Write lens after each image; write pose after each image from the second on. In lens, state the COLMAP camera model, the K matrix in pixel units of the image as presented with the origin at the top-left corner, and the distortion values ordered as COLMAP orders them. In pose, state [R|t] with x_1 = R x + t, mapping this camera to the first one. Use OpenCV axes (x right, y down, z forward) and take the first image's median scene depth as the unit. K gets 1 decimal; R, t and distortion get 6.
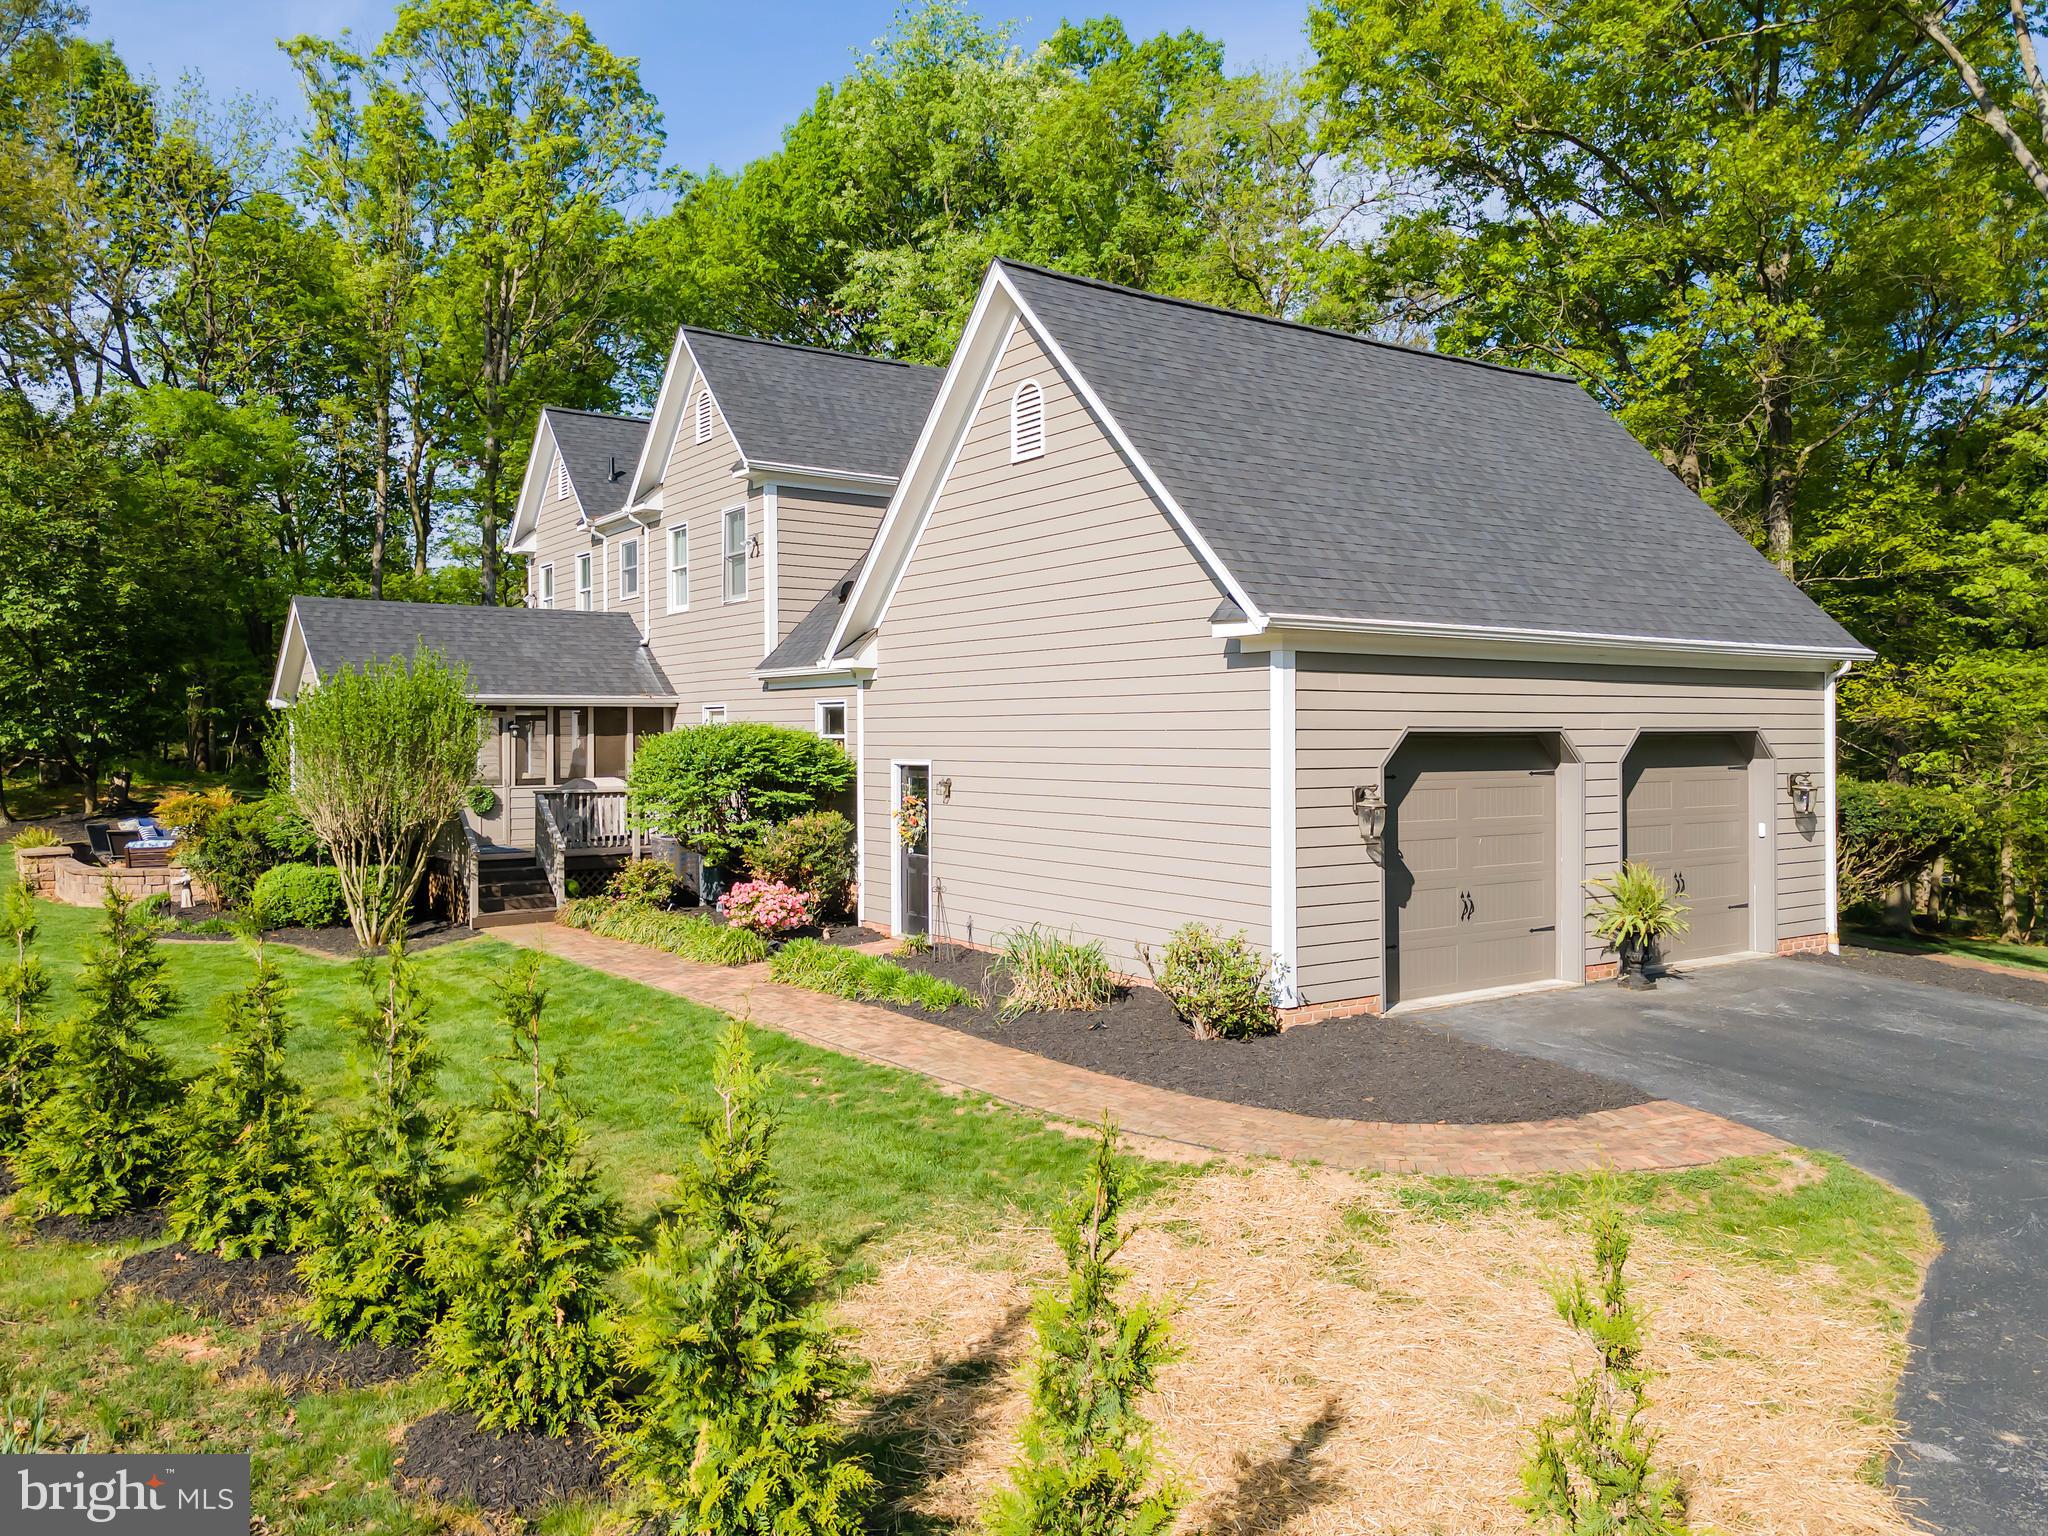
lens RADIAL K [[1478.2, 0, 1031.2], [0, 1478.2, 746.0], [0, 0, 1]] dist [0.027598, -0.001129]
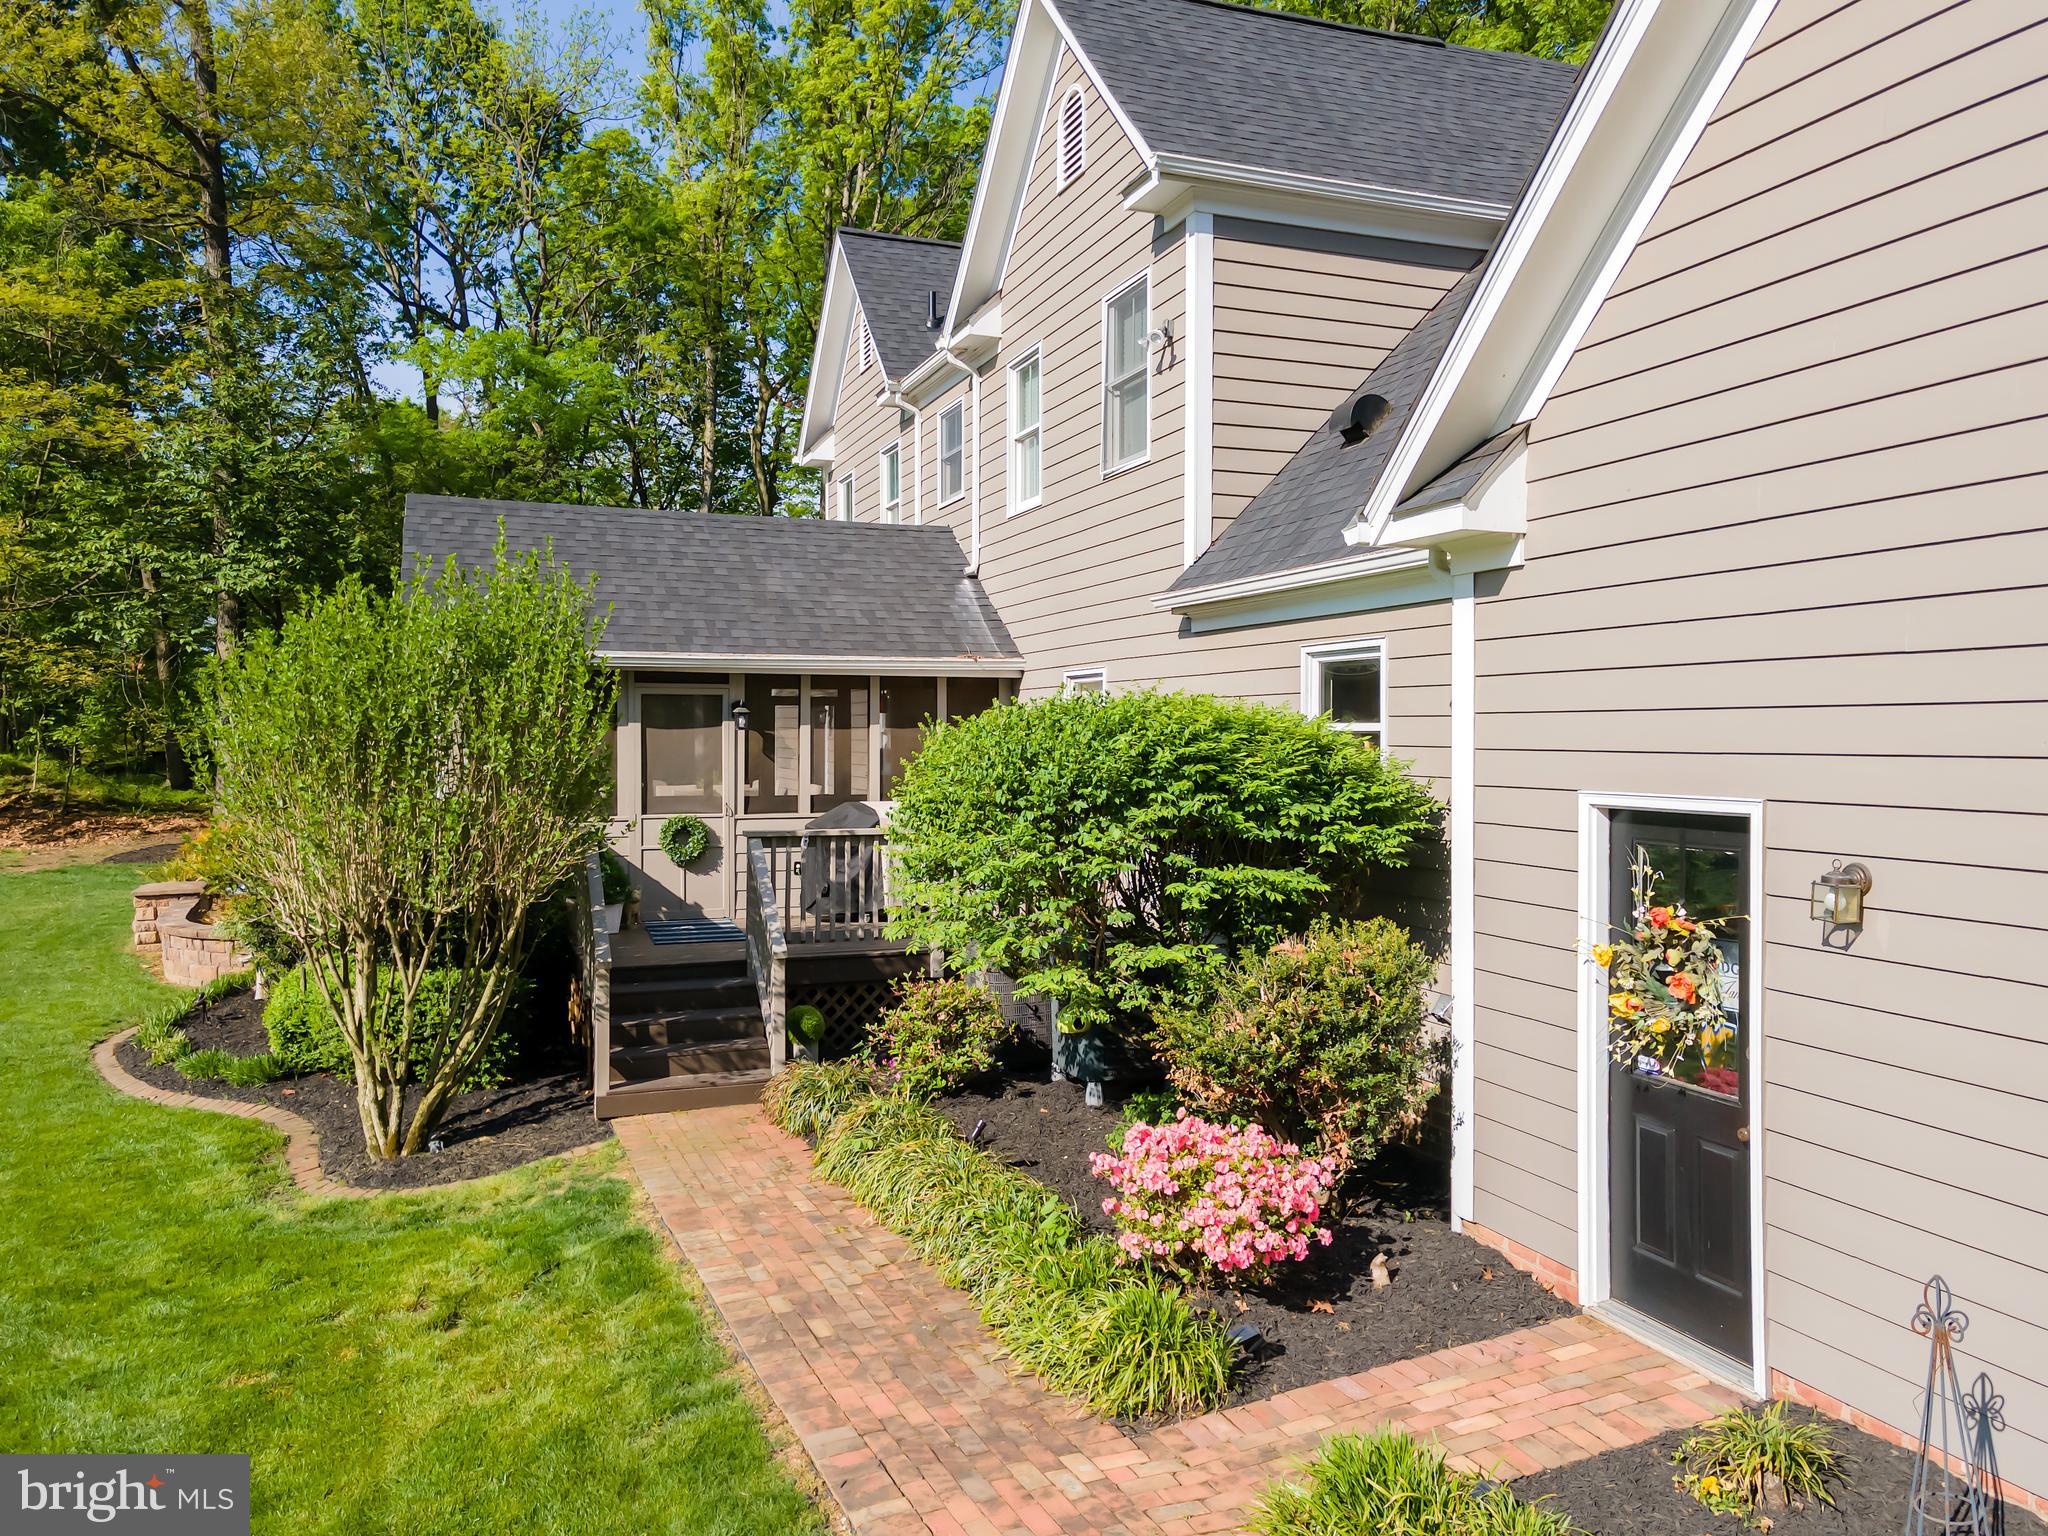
lens RADIAL K [[1478.2, 0, 1026.8], [0, 1478.2, 761.2], [0, 0, 1]] dist [0.027598, -0.001129]
pose [[0.968050, 0.008778, -0.250602, -0.116167], [-0.006166, 0.999918, 0.011206, -0.000914], [0.250680, -0.009302, 0.968025, 0.553090]]
